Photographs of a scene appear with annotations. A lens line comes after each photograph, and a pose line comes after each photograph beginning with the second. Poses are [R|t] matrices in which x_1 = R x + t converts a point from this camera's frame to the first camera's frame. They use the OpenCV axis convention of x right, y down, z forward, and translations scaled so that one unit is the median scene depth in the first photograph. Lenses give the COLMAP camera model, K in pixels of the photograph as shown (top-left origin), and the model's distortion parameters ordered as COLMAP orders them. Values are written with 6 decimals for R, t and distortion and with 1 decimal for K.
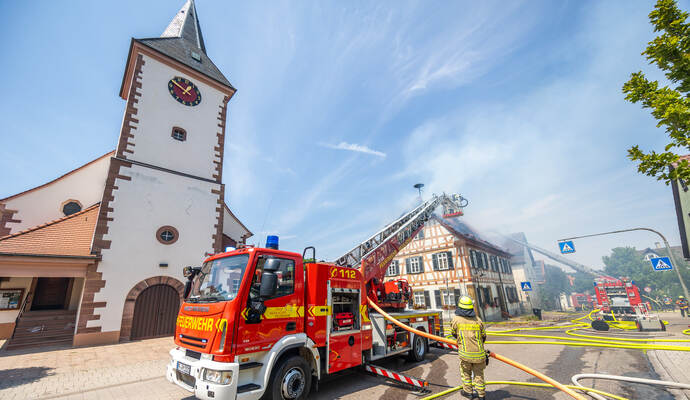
lens RADIAL K [[258.0, 0, 347.9], [0, 258.0, 221.5], [0, 0, 1]] dist [-0.001306, -0.000340]
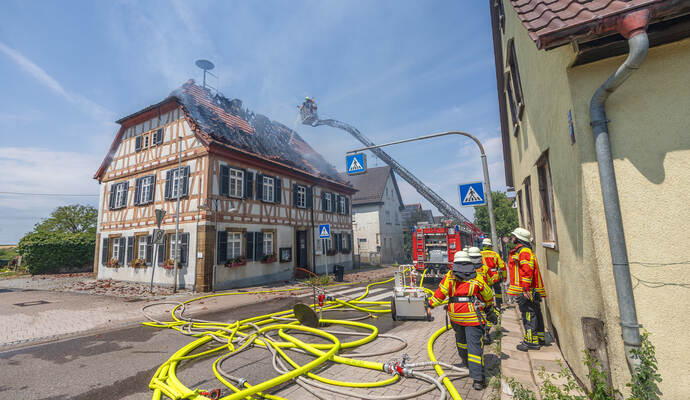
lens RADIAL K [[294.0, 0, 327.5], [0, 294.0, 192.9], [0, 0, 1]] dist [0.001349, 0.000053]
pose [[0.970283, 0.051022, 0.236534, 0.661543], [-0.077985, 0.991296, 0.106070, 0.102327], [-0.229063, -0.121364, 0.965816, 0.391882]]
